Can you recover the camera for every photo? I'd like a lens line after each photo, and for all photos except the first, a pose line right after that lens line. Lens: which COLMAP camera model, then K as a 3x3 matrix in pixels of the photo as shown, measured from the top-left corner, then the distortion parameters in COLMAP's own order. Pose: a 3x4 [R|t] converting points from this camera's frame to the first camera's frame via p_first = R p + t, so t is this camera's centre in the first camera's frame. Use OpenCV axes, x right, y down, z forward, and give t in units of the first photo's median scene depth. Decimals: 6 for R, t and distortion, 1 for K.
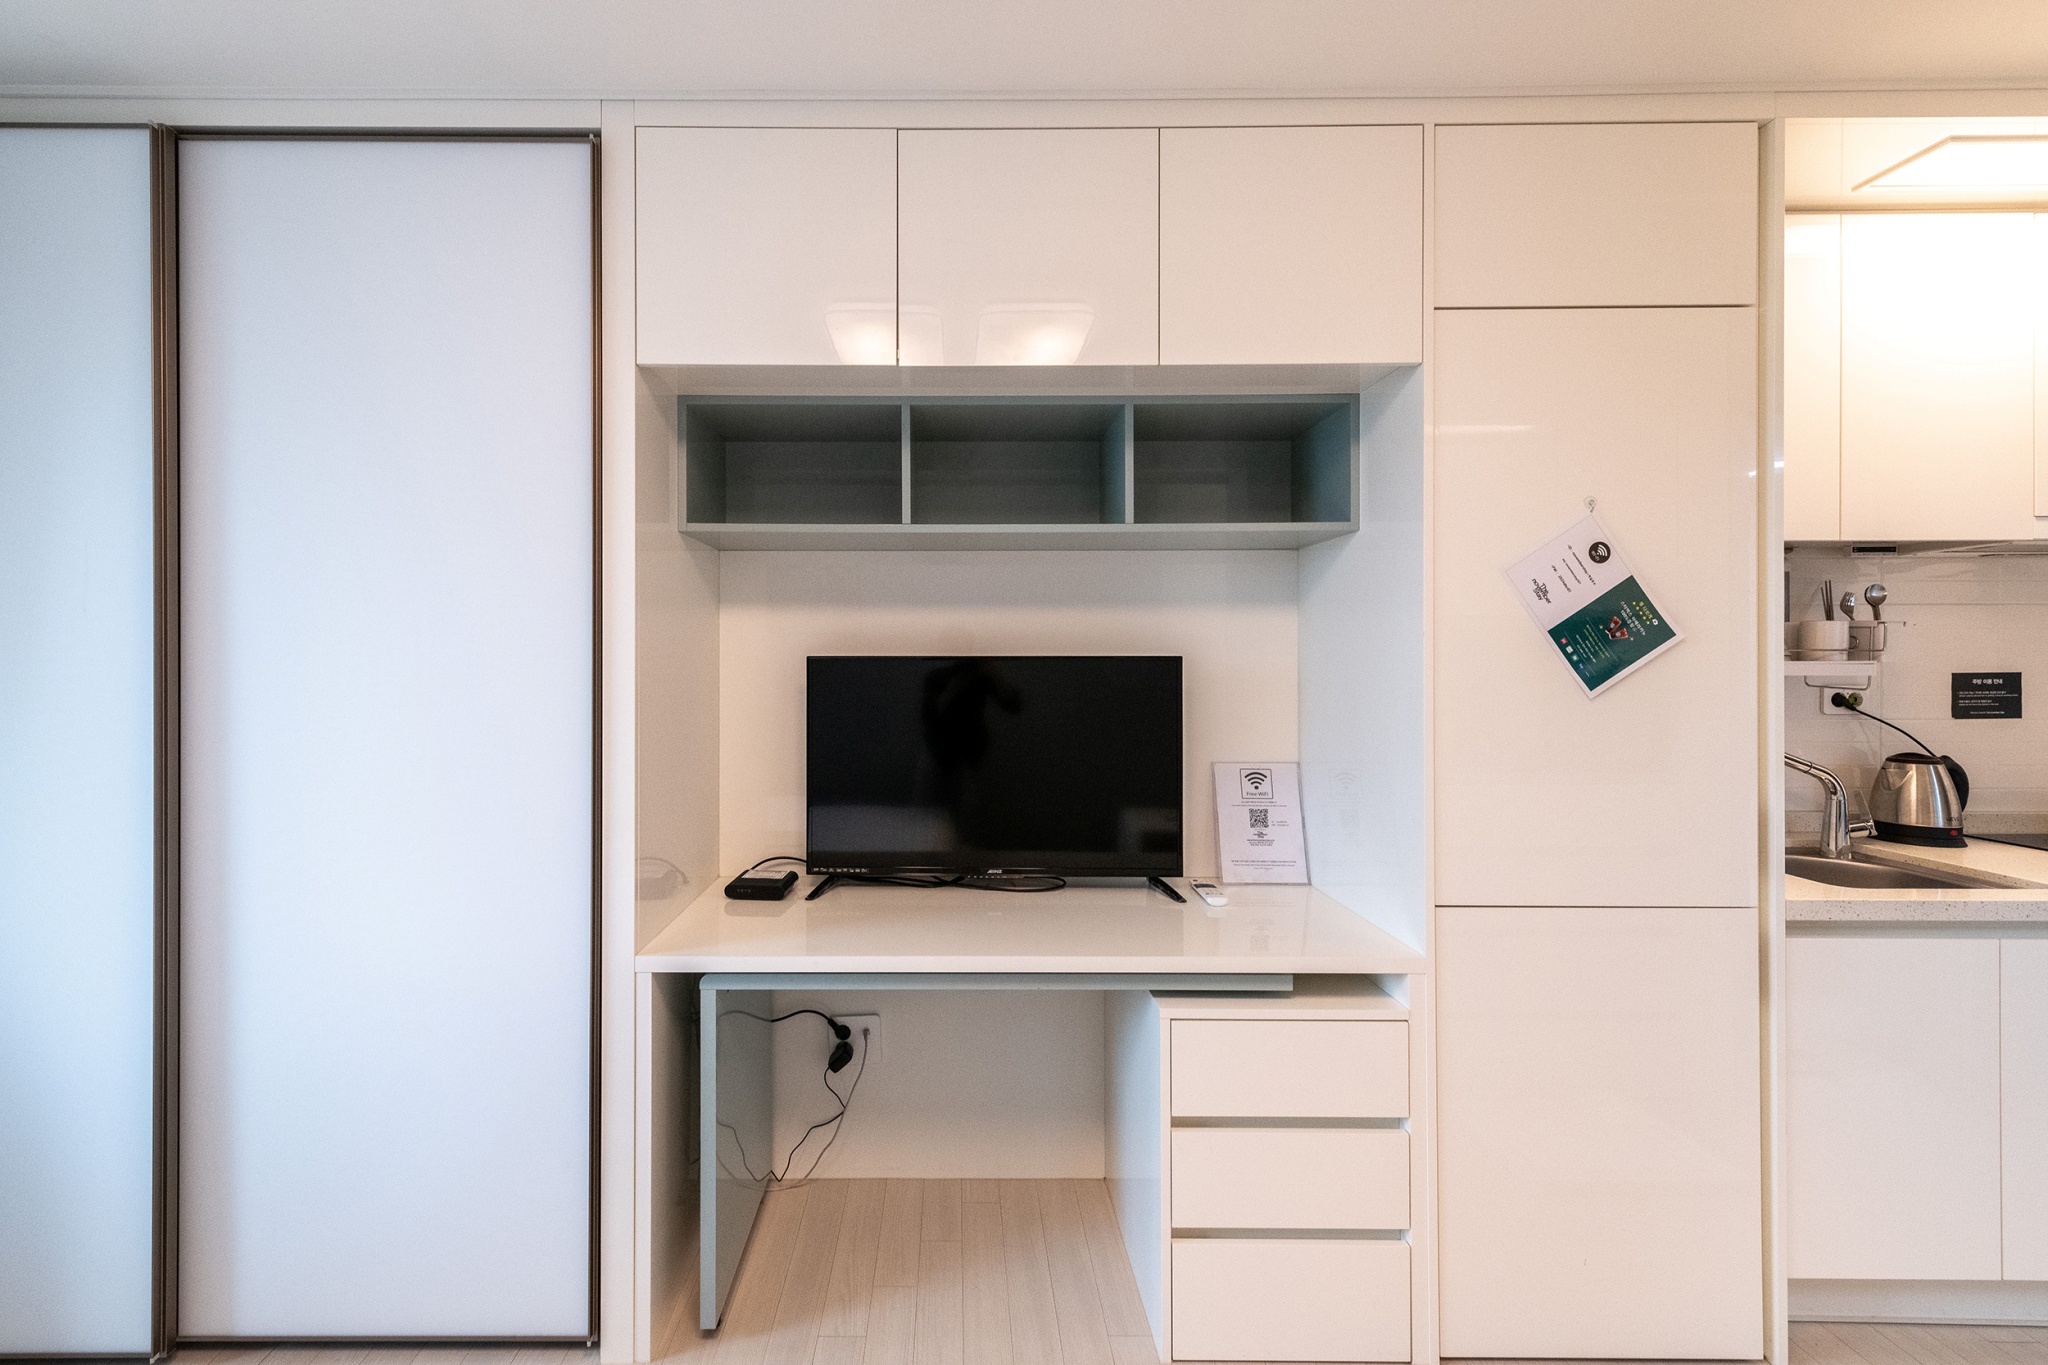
lens RADIAL K [[854.6, 0, 943.0], [0, 854.6, 657.6], [0, 0, 1]] dist [0.008756, -0.000062]
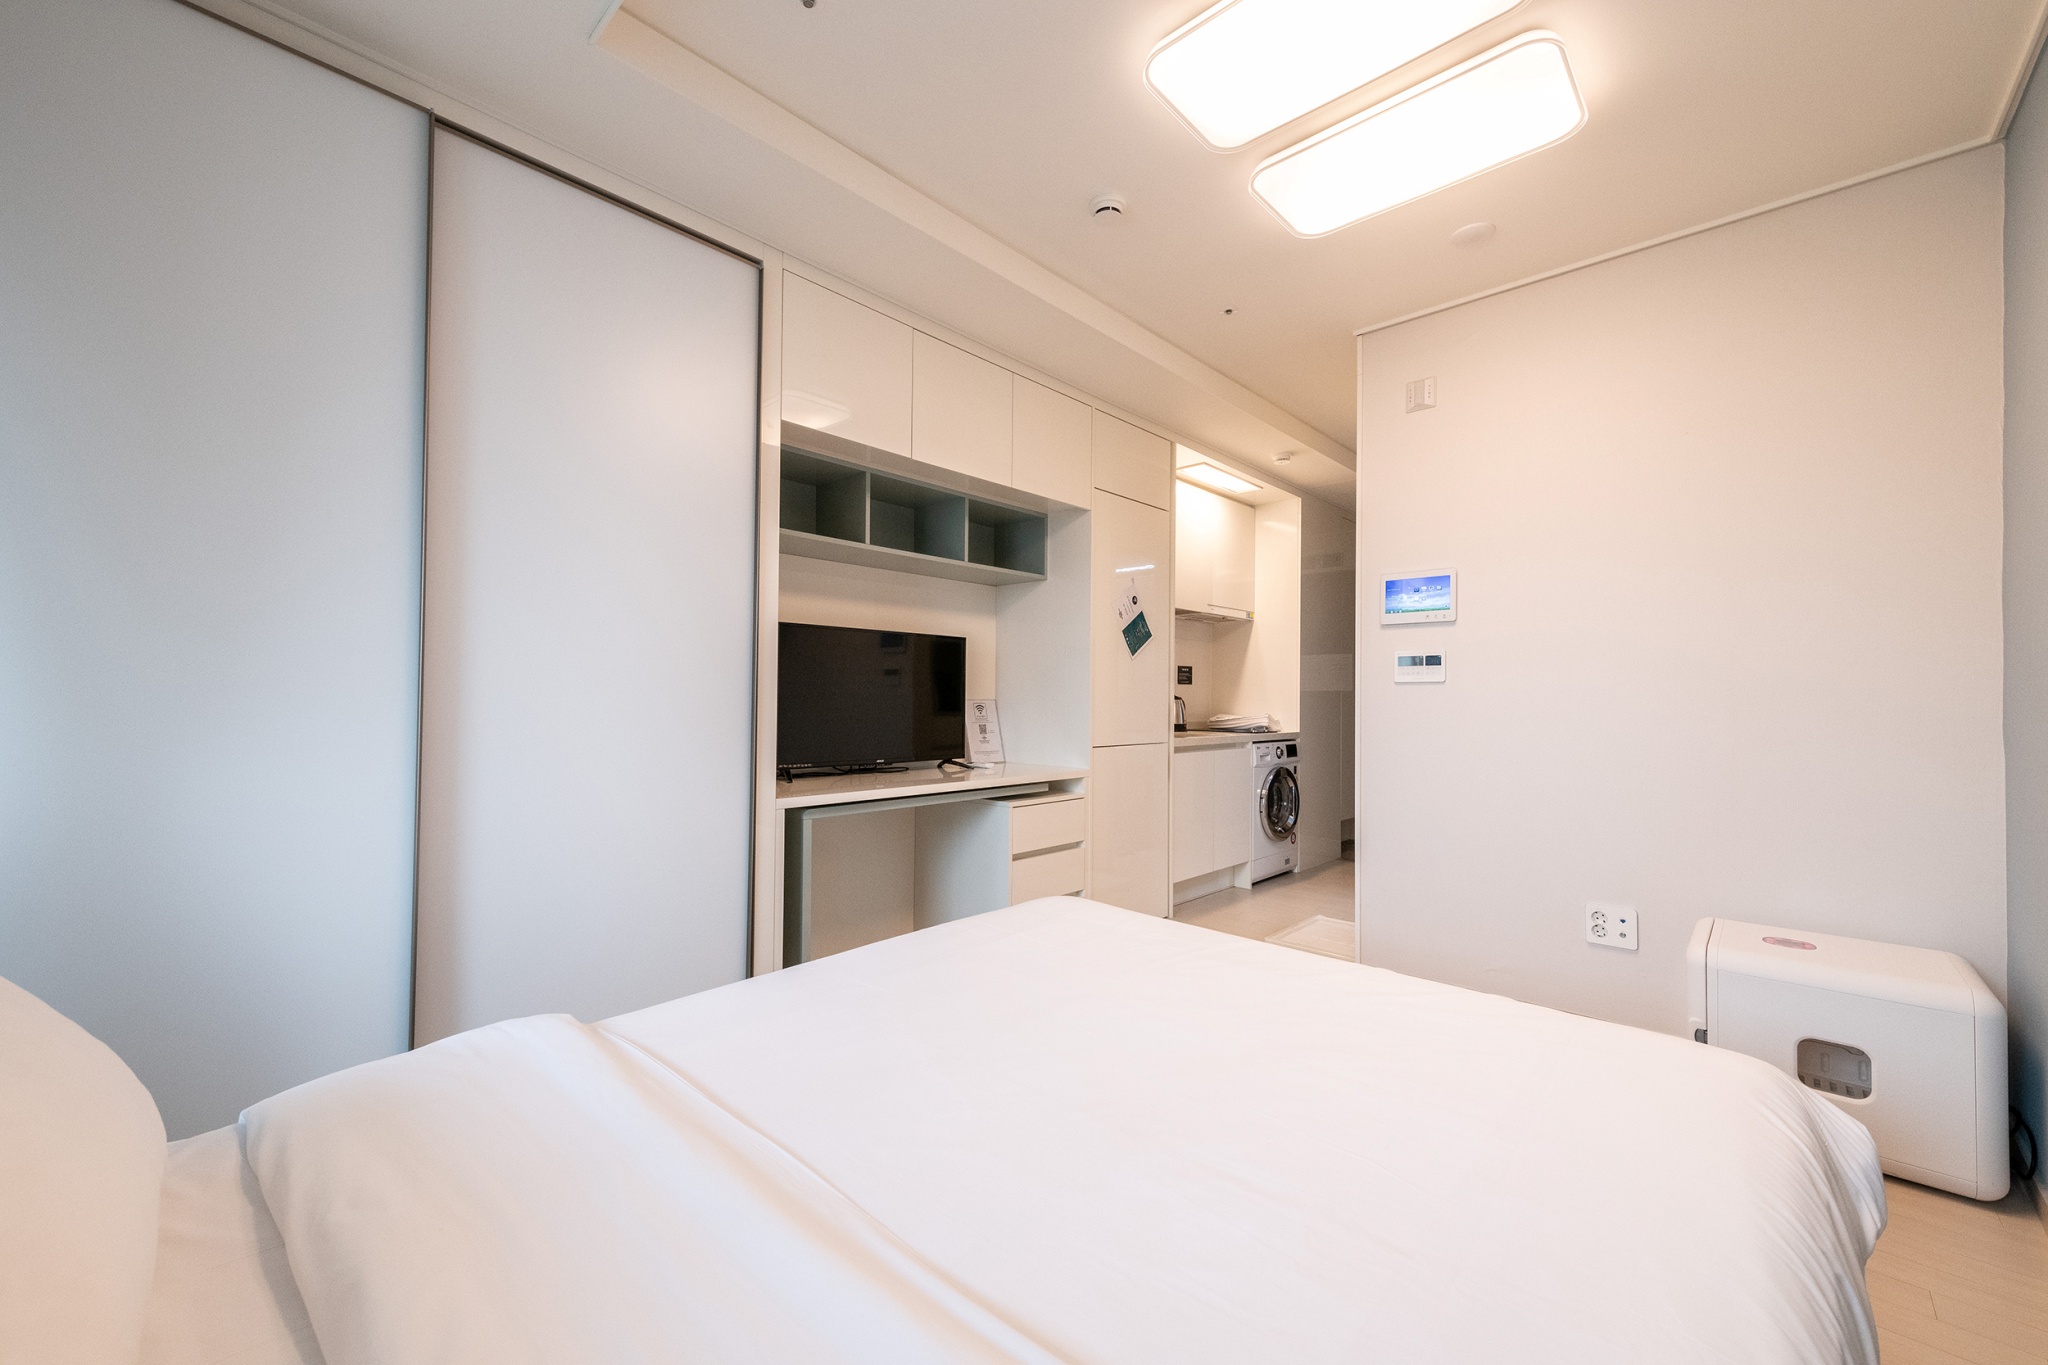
lens RADIAL K [[818.0, 0, 1024.0], [0, 818.0, 682.5], [0, 0, 1]] dist [0.015468, -0.000084]
pose [[0.673848, 0.022691, 0.738522, -1.029778], [-0.012135, 0.999733, -0.019644, 0.142558], [-0.738770, 0.004275, 0.673944, -0.296306]]
